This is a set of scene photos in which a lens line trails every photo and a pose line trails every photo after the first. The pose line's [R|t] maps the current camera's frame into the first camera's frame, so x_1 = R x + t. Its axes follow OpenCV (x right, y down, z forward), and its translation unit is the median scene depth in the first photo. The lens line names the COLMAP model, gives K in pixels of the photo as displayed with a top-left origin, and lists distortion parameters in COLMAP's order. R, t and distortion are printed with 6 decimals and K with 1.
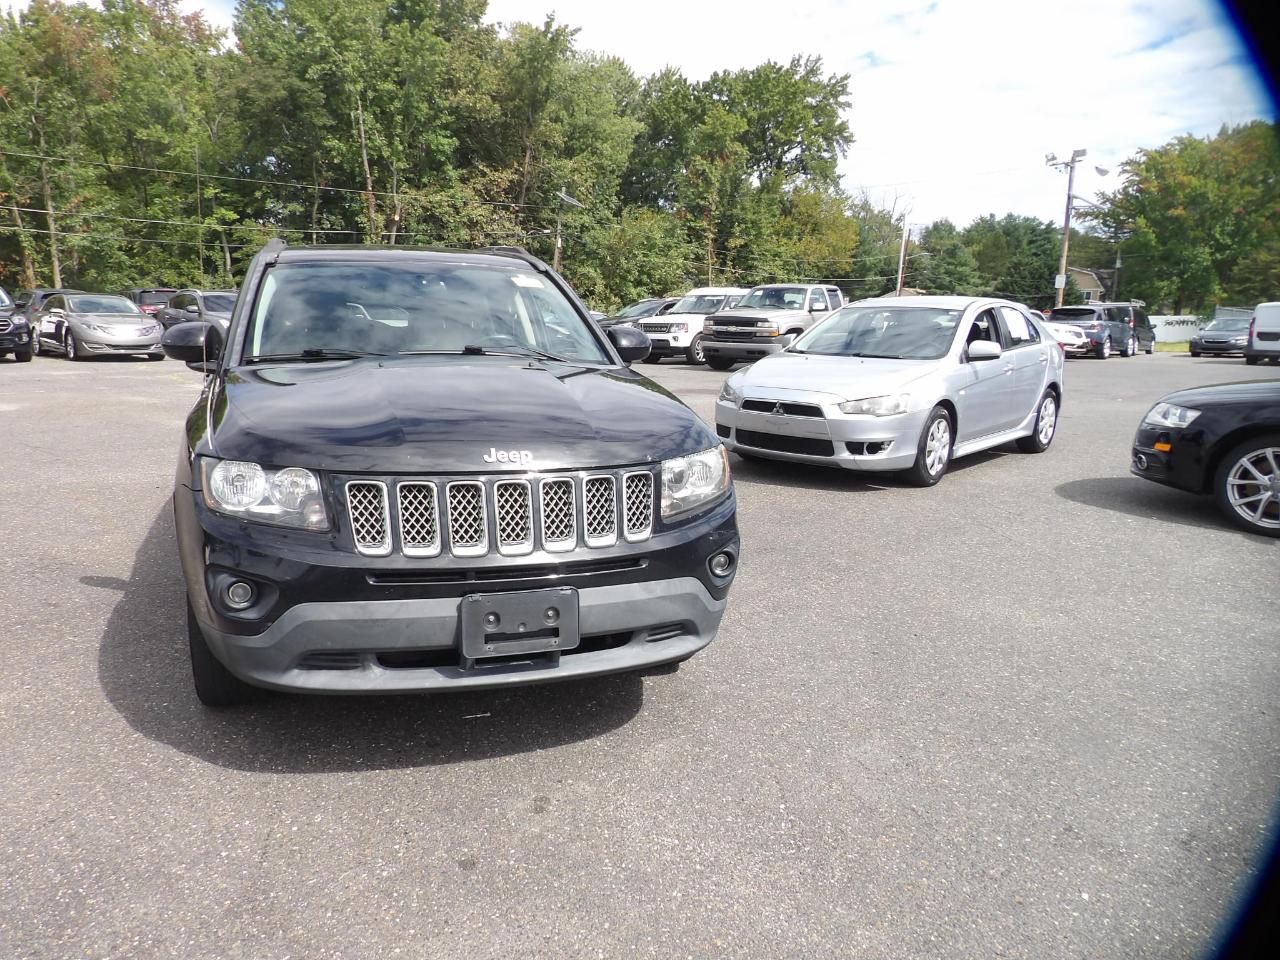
lens RADIAL K [[1046.3, 0, 612.5], [0, 1046.3, 481.2], [0, 0, 1]] dist [0.041992, -0.095639]
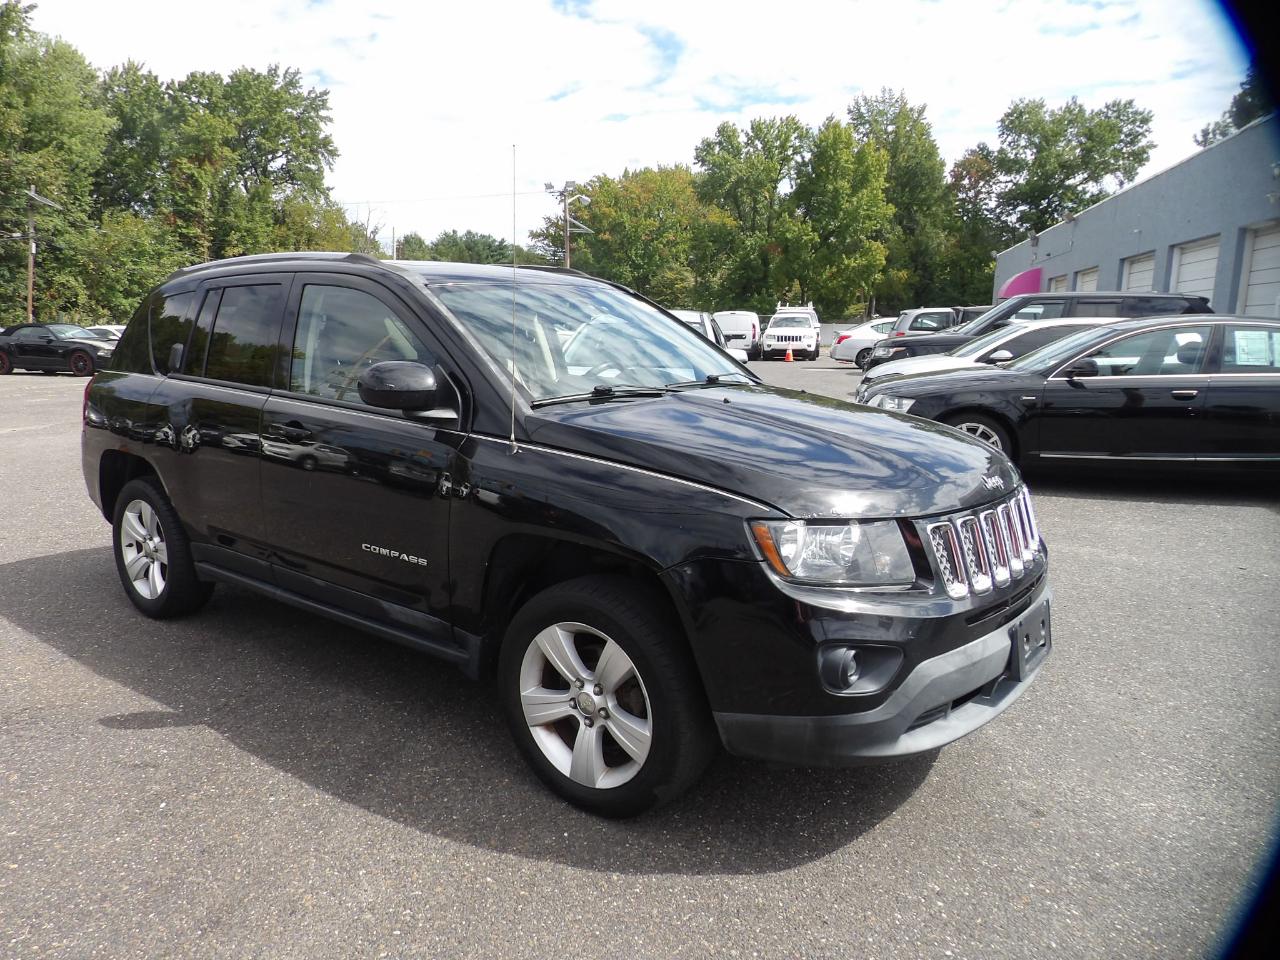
lens RADIAL K [[1002.3, 0, 613.0], [0, 1002.3, 482.1], [0, 0, 1]] dist [-0.036761, 0.019023]
pose [[0.826086, -0.105228, 0.553633, -0.123589], [0.103231, 0.994045, 0.034904, -0.012491], [-0.554009, 0.028318, 0.832029, 0.051599]]
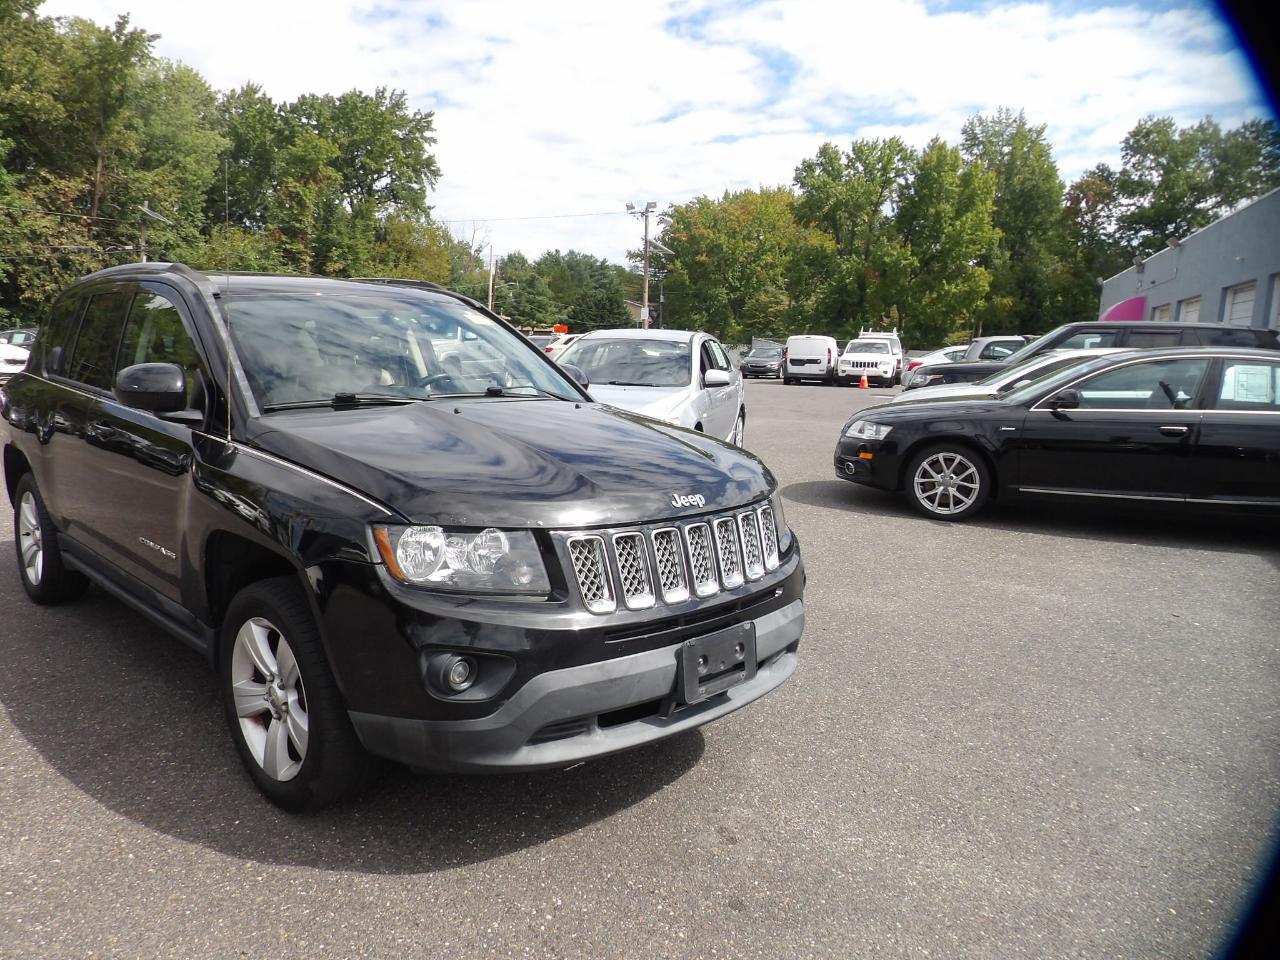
lens RADIAL K [[1012.1, 0, 624.9], [0, 1012.1, 480.6], [0, 0, 1]] dist [-0.010524, -0.015203]
pose [[0.889192, -0.058097, 0.453831, -0.084714], [0.065041, 0.997883, 0.000308, -0.007097], [-0.452887, 0.029244, 0.891088, 0.025243]]
